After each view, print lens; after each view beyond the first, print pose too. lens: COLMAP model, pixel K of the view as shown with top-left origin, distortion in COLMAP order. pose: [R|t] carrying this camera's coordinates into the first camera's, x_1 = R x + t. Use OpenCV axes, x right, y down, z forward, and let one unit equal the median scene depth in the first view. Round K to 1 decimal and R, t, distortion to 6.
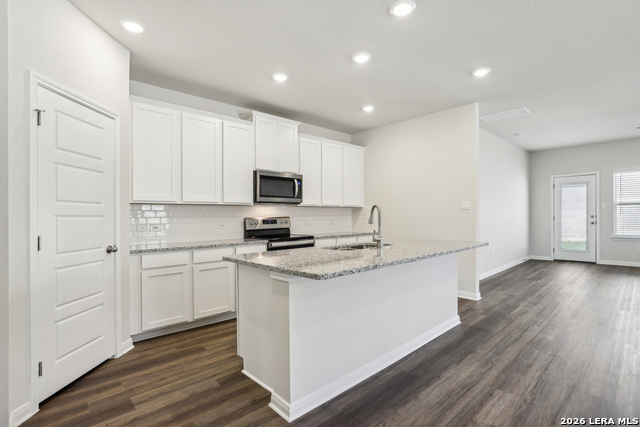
lens RADIAL K [[316.0, 0, 320.0], [0, 316.0, 213.5], [0, 0, 1]] dist [0.000855, 0.000184]
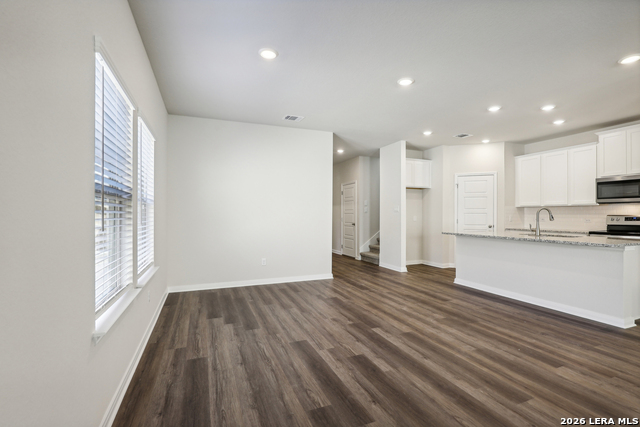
lens RADIAL K [[303.1, 0, 320.0], [0, 303.1, 213.5], [0, 0, 1]] dist [0.000712, 0.000477]
pose [[-0.391265, 0.004802, -0.920266, 1.773055], [0.009063, 0.999958, 0.001365, -0.007041], [0.920234, -0.007806, -0.391292, 0.563636]]
